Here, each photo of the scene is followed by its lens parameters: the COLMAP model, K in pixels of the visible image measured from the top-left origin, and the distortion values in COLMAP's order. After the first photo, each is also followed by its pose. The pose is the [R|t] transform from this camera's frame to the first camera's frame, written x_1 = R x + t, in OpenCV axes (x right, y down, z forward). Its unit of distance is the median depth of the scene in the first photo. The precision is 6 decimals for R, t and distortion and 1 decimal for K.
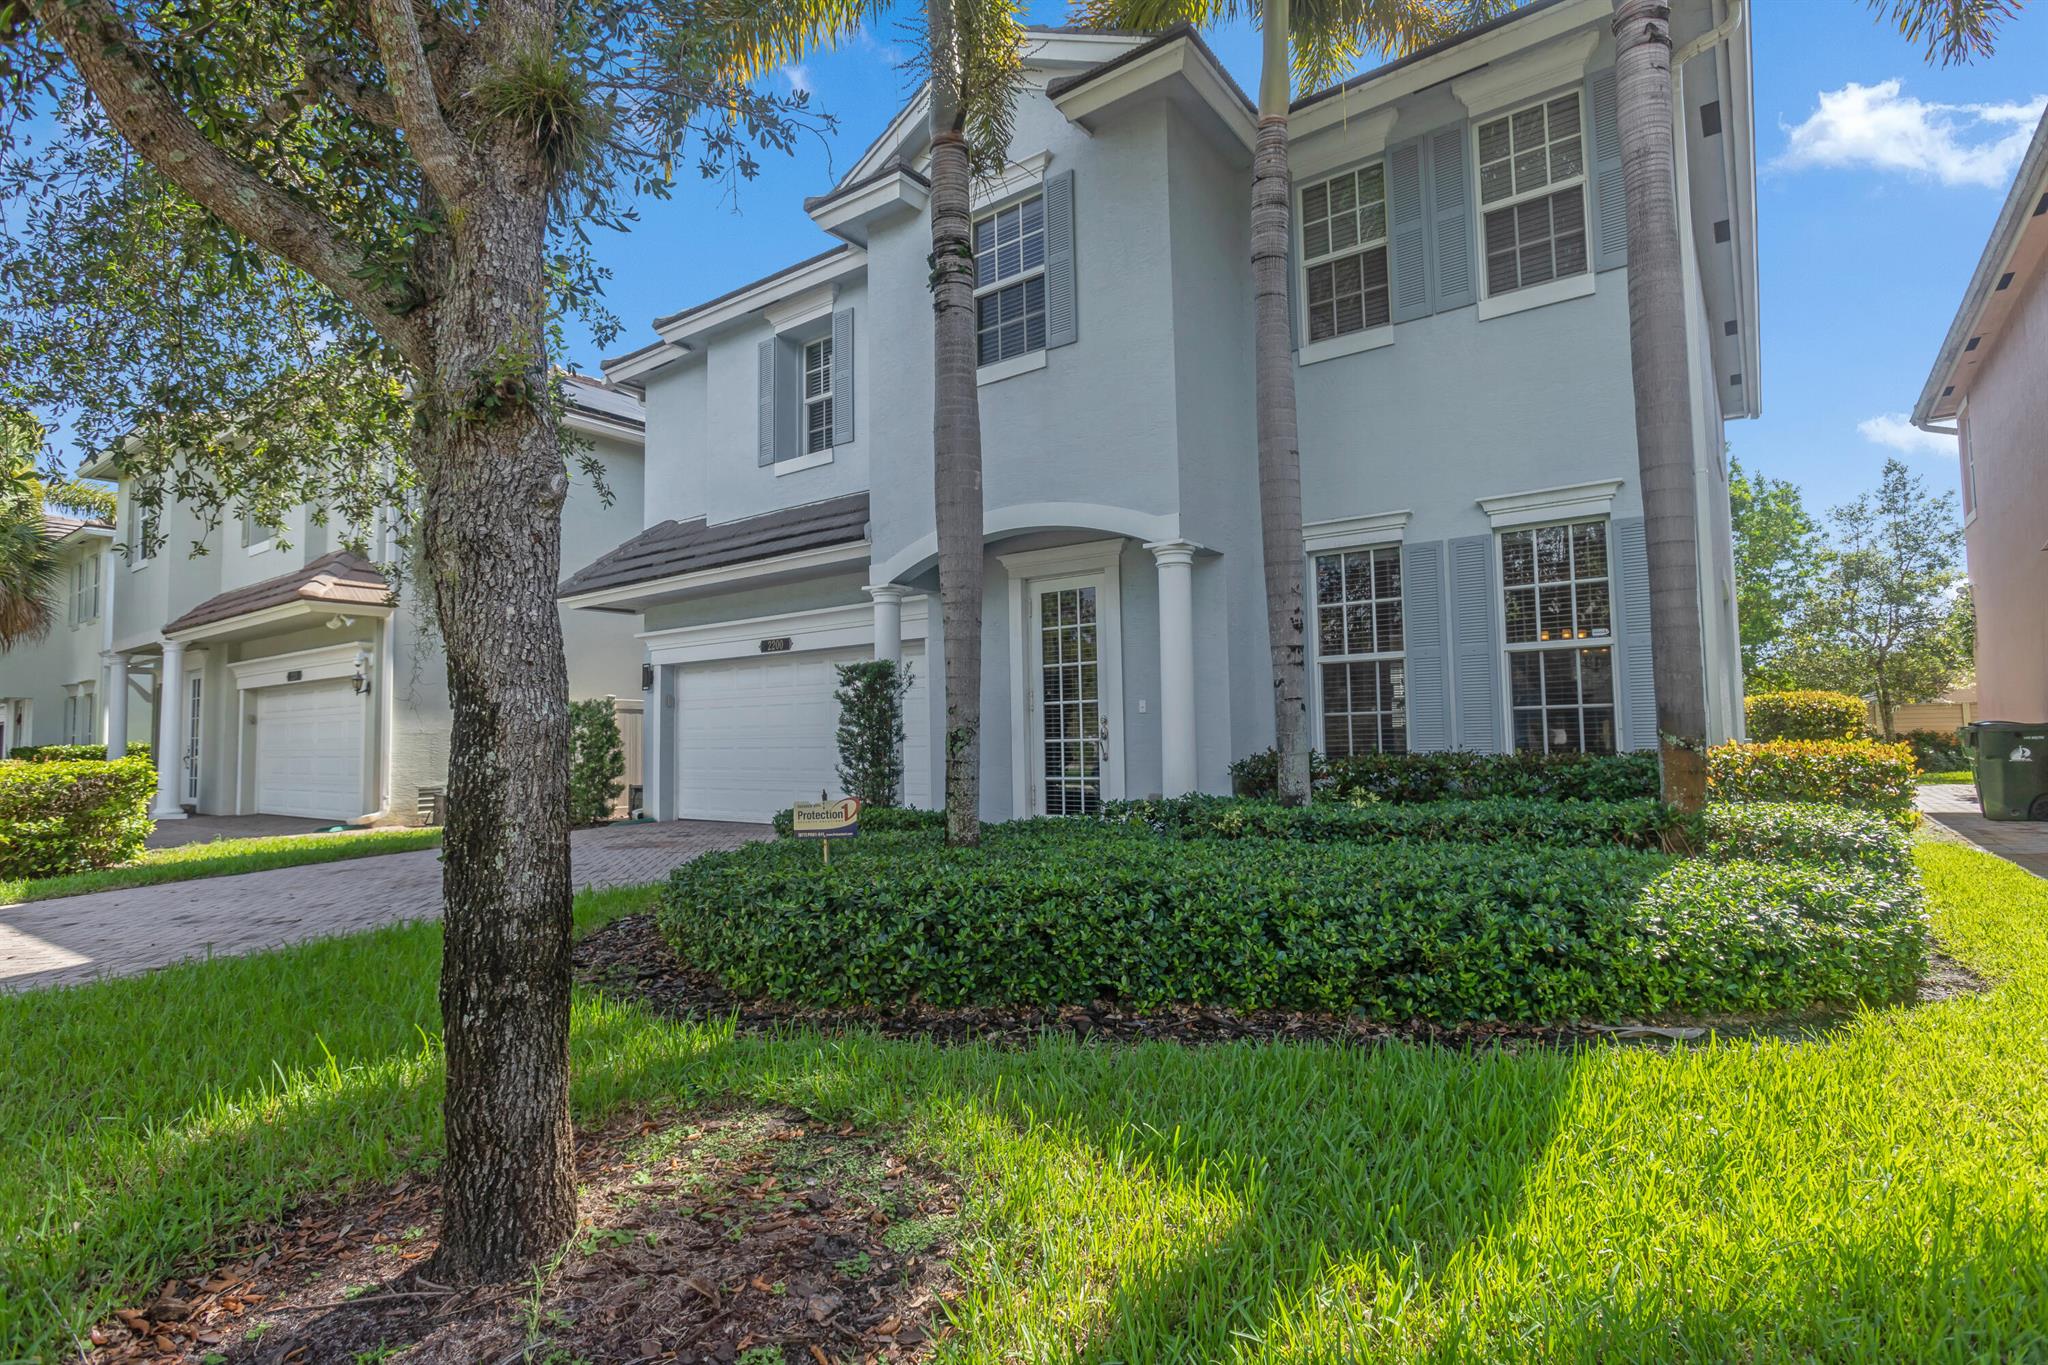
lens RADIAL K [[1028.1, 0, 1024.0], [0, 1028.1, 682.5], [0, 0, 1]] dist [-0.016032, 0.001031]
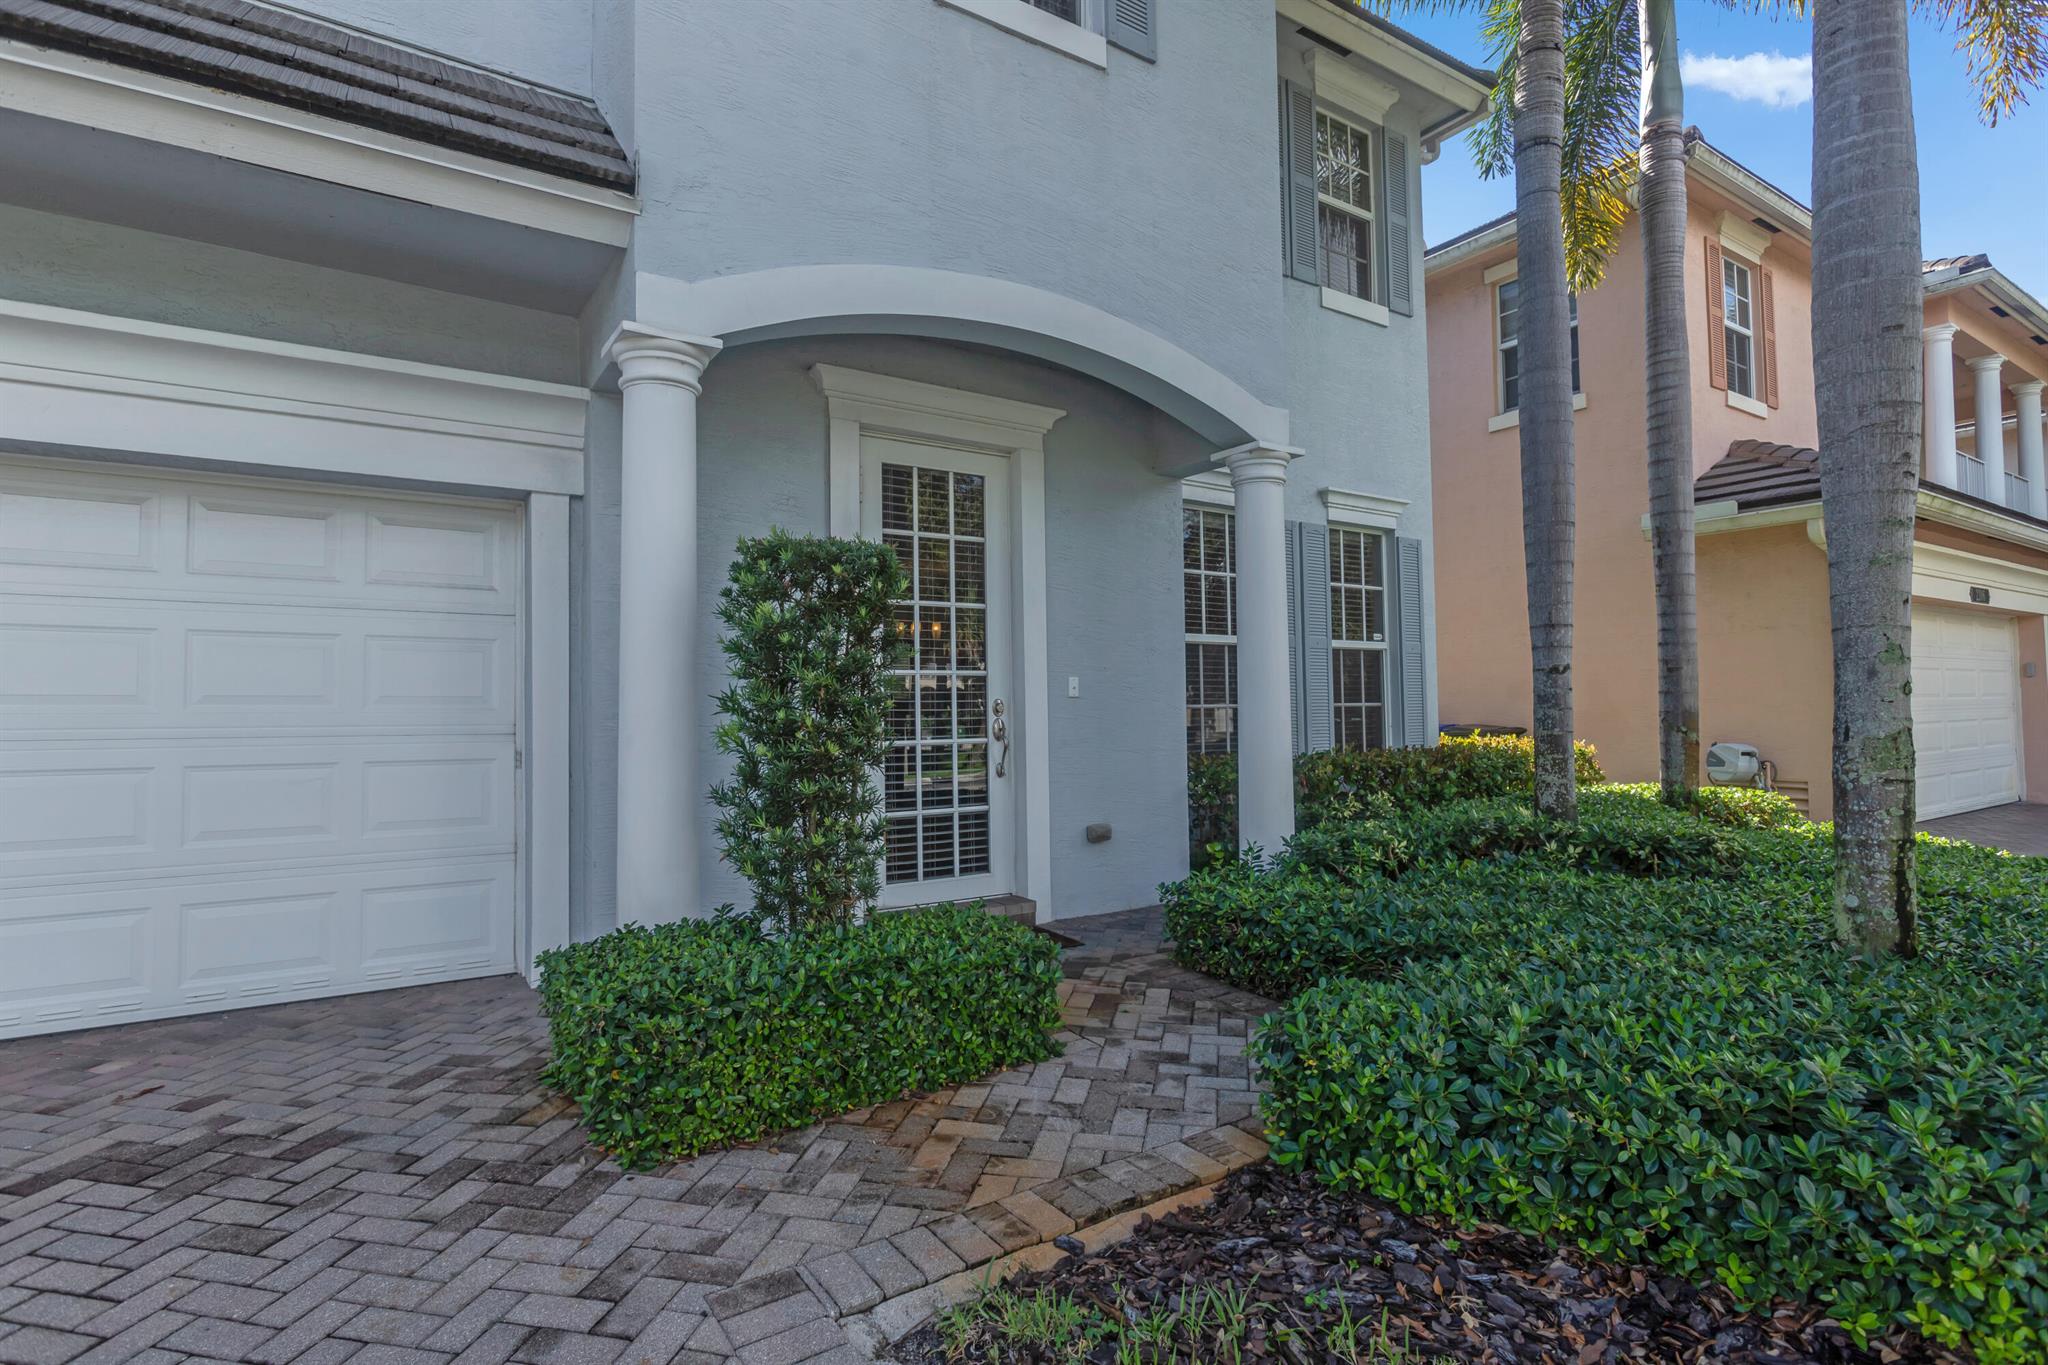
lens RADIAL K [[1028.1, 0, 1024.0], [0, 1028.1, 682.5], [0, 0, 1]] dist [-0.016032, 0.001031]
pose [[0.340197, 0.046250, 0.939216, -0.361239], [-0.044509, 0.998462, -0.033046, 0.032048], [-0.939300, -0.030562, 0.341732, 0.608010]]
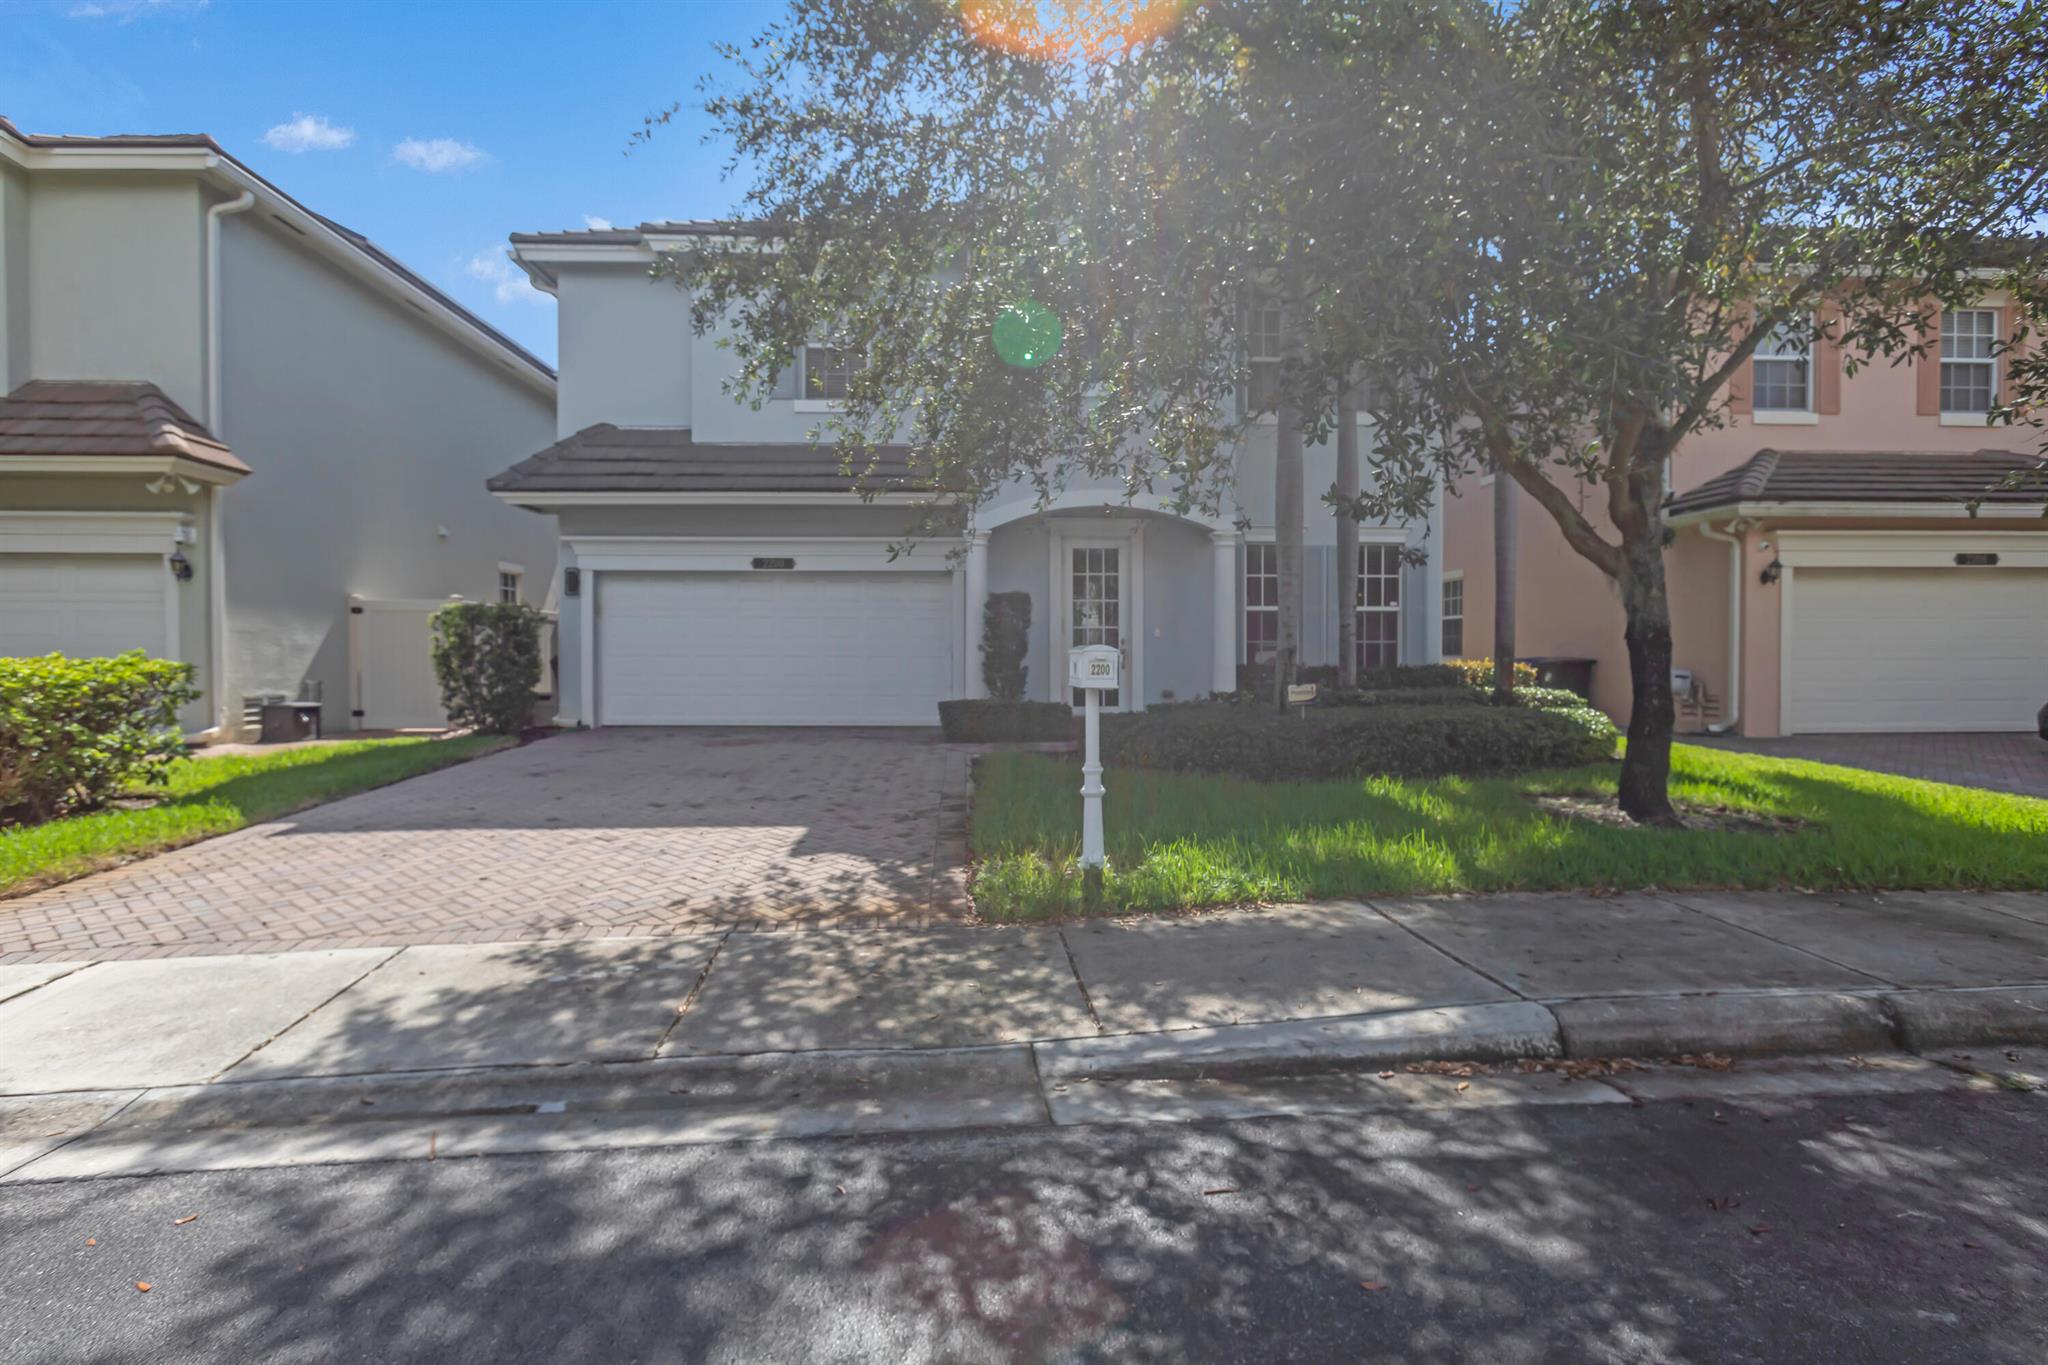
lens RADIAL K [[1028.1, 0, 1024.0], [0, 1028.1, 682.5], [0, 0, 1]] dist [-0.016032, 0.001031]
pose [[0.767773, 0.005246, 0.640701, -0.746255], [-0.049973, 0.997411, 0.051717, 0.020634], [-0.638770, -0.071724, 0.766047, -0.026339]]
